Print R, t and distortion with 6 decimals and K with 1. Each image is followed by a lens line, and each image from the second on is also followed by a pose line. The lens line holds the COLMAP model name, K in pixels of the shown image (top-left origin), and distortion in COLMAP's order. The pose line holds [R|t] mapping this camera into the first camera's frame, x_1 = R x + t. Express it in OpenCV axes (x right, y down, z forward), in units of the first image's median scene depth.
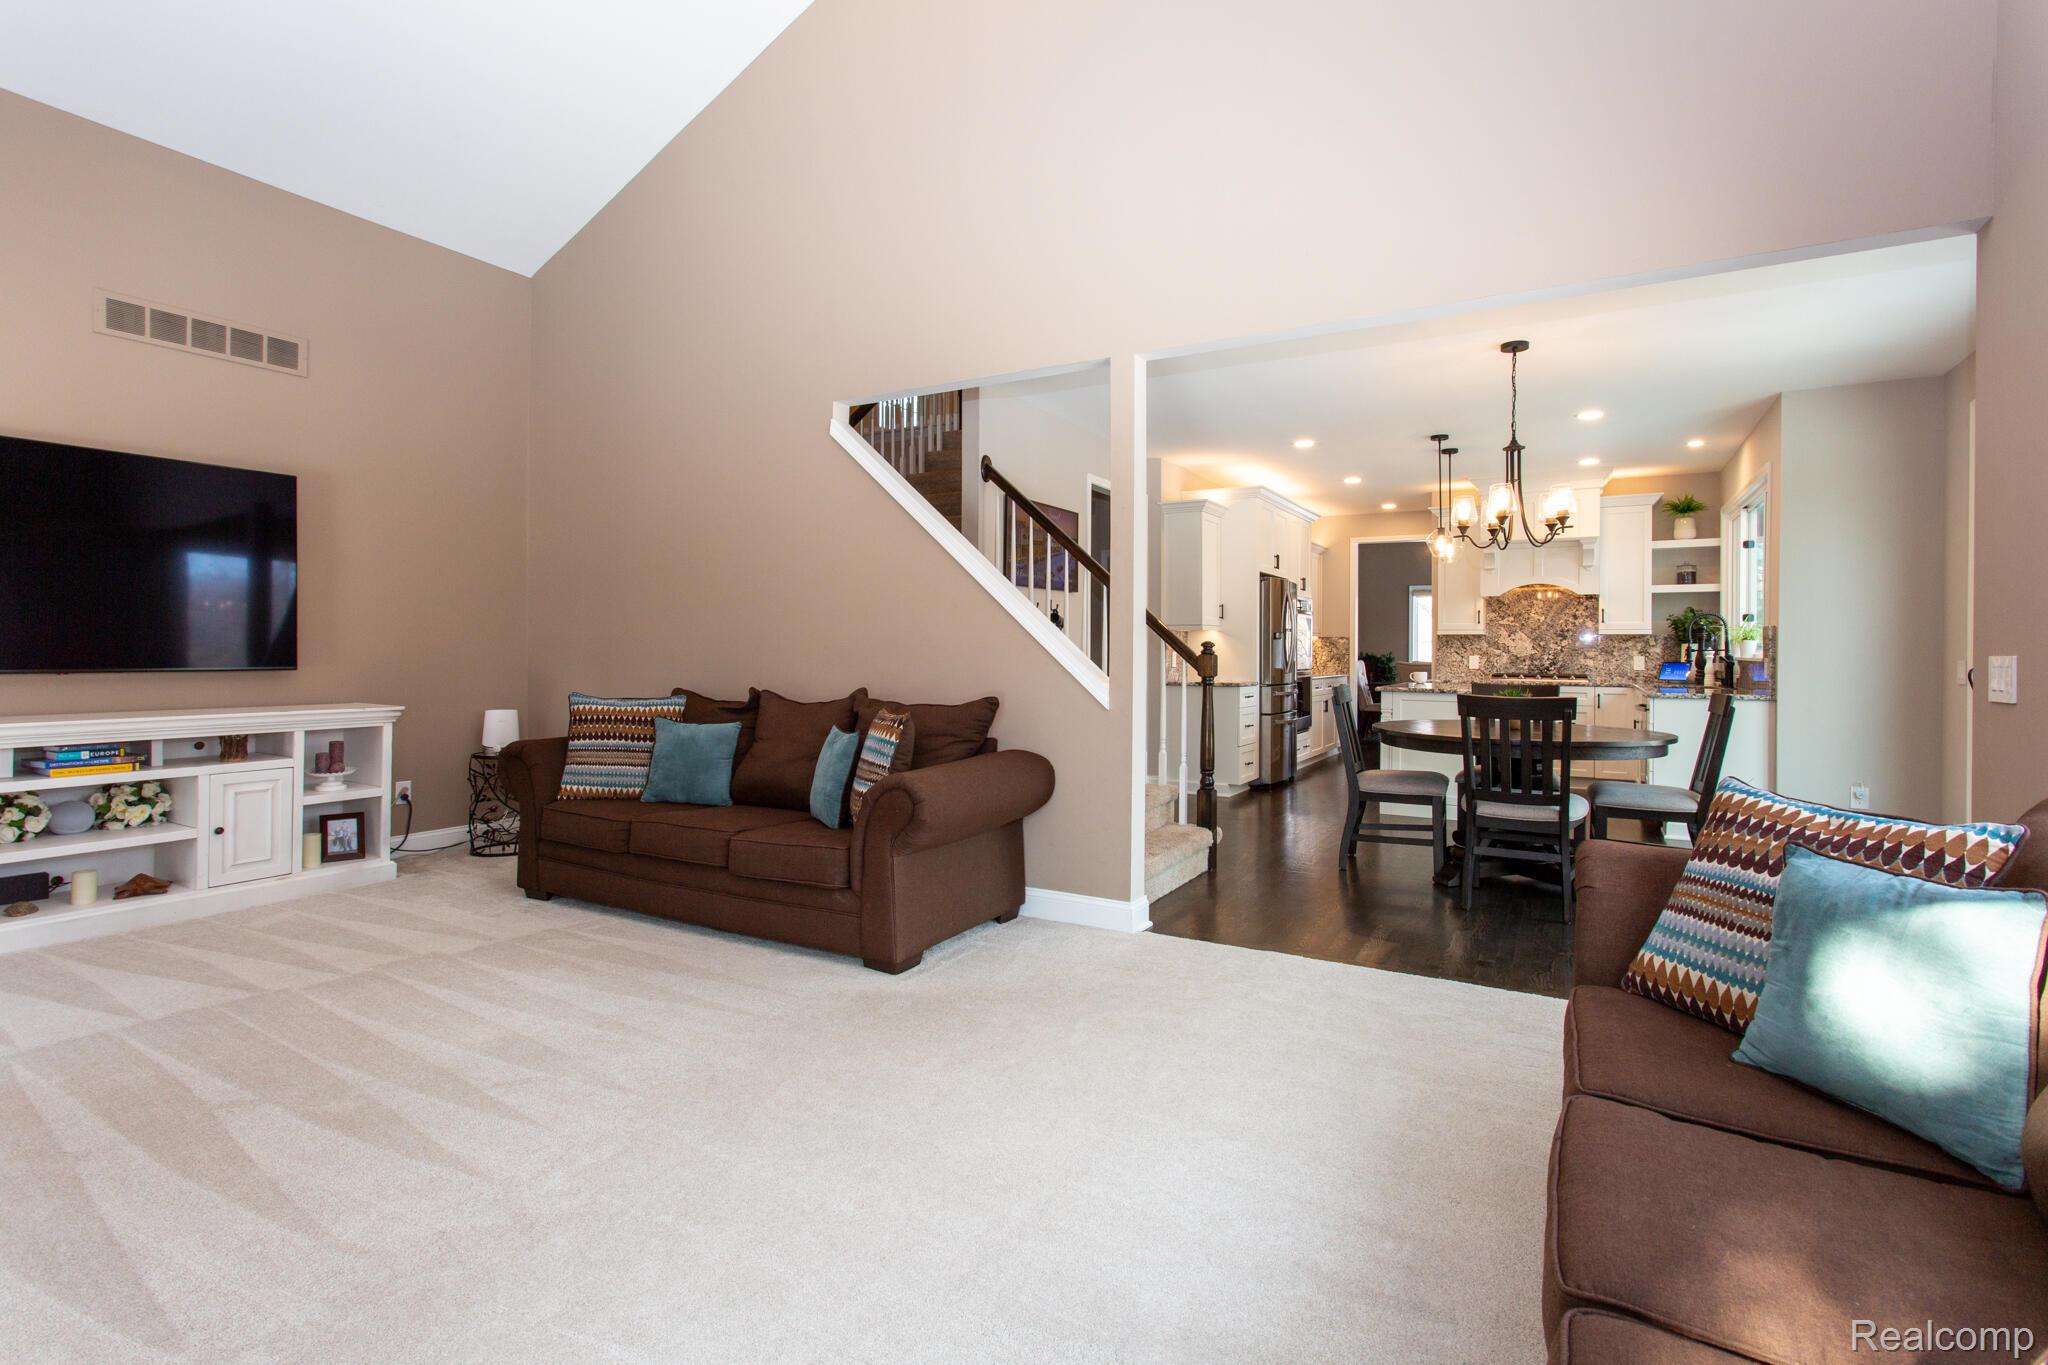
lens RADIAL K [[963.3, 0, 1021.4], [0, 963.3, 644.8], [0, 0, 1]] dist [0.015334, 0.000042]
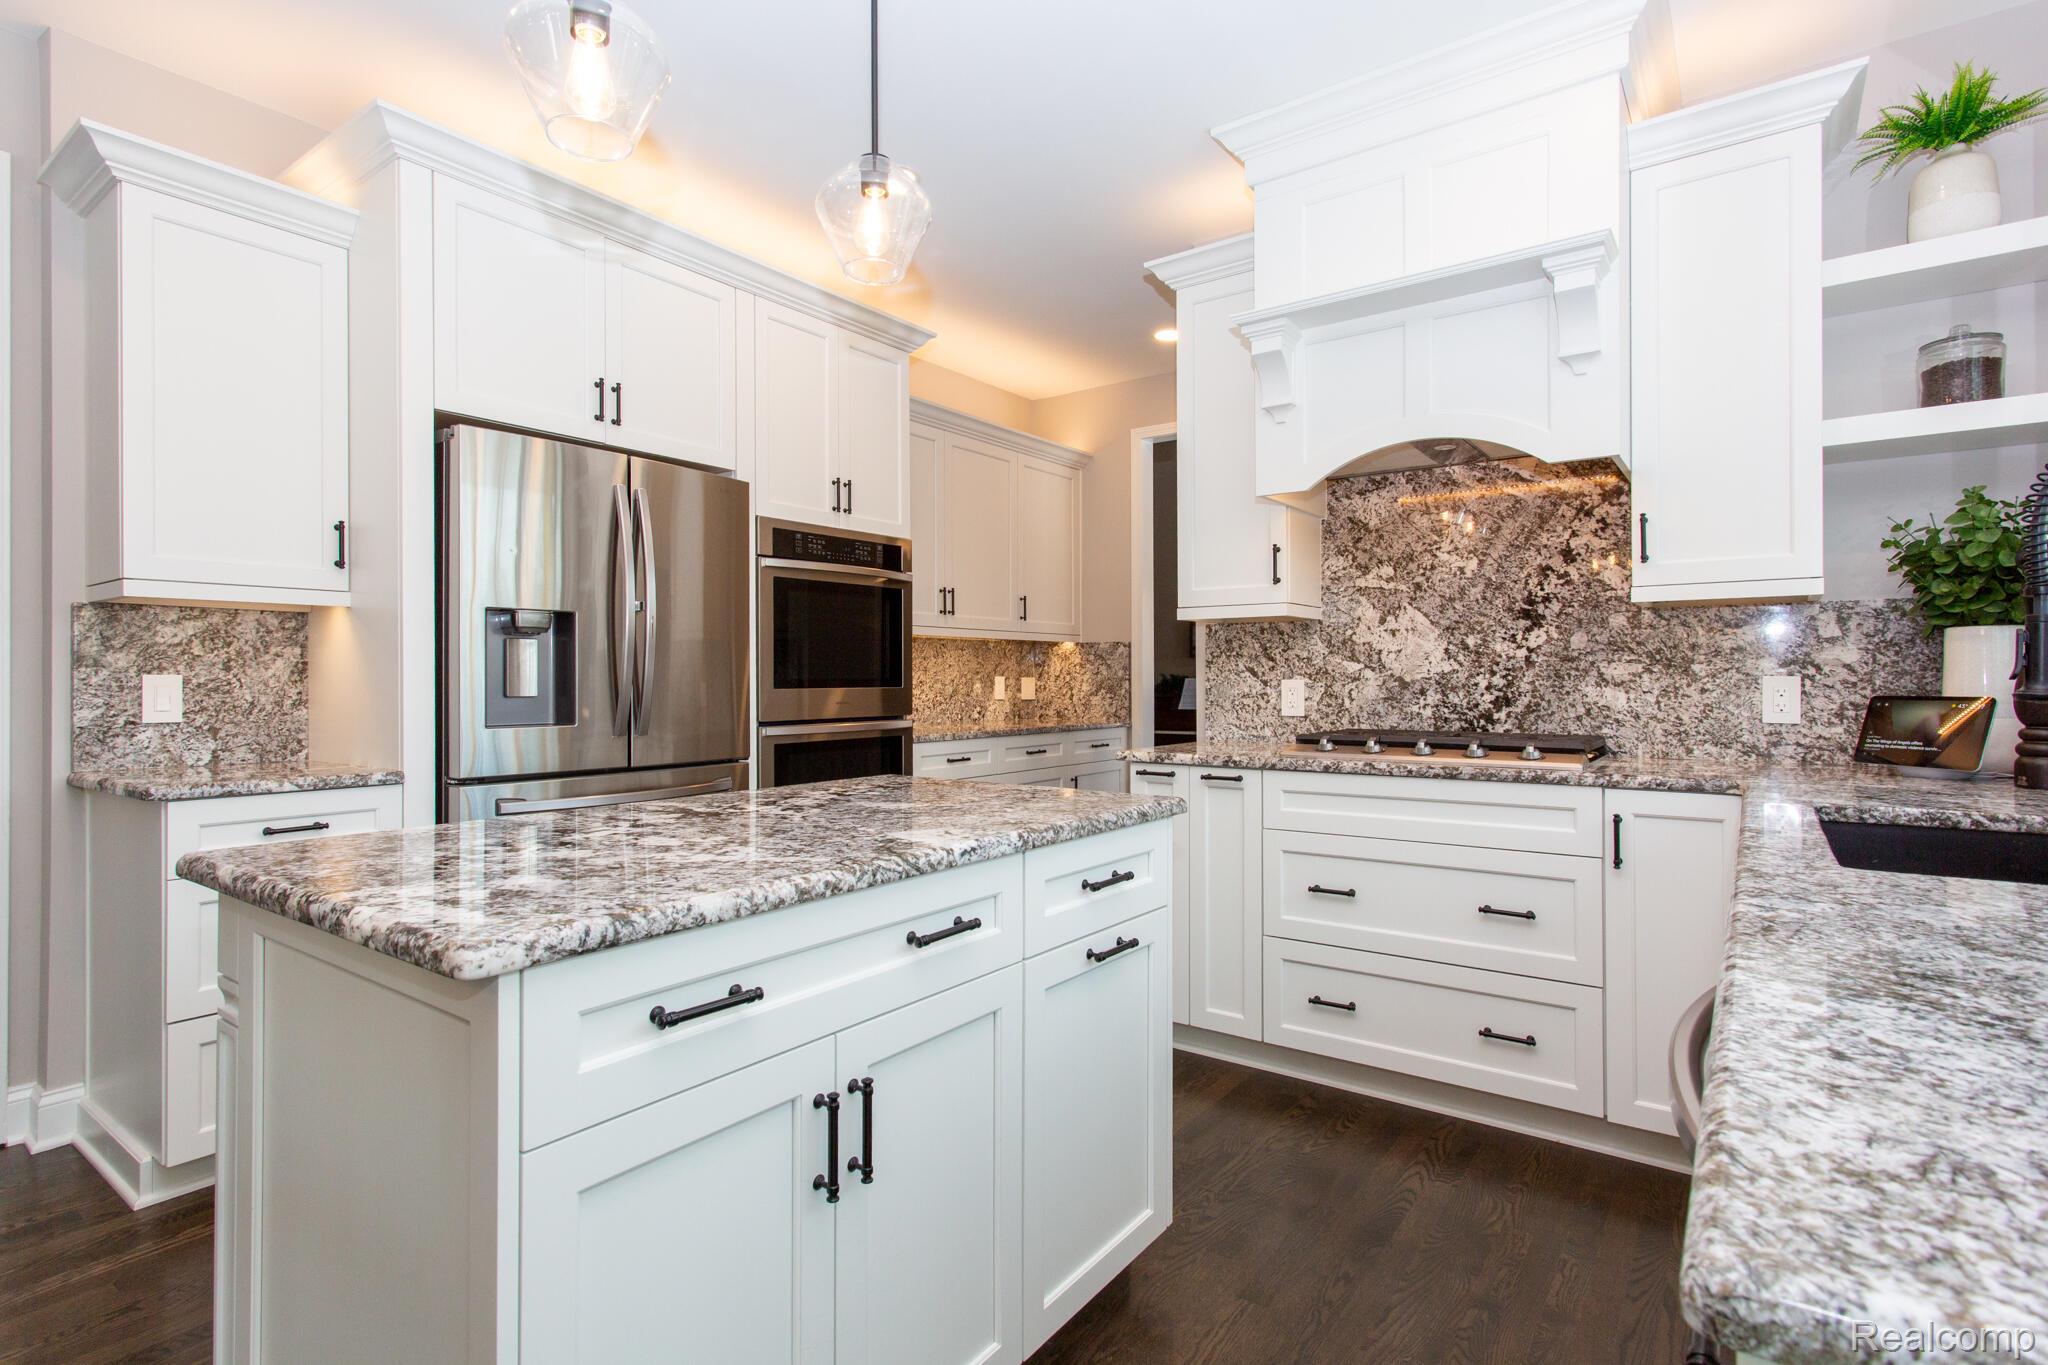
lens RADIAL K [[988.8, 0, 1036.5], [0, 988.8, 673.7], [0, 0, 1]] dist [0.014780, 0.000337]
pose [[0.995436, -0.008153, -0.095078, 0.448641], [0.008127, 0.999967, -0.000659, 0.009497], [0.095080, -0.000116, 0.995470, 0.688245]]
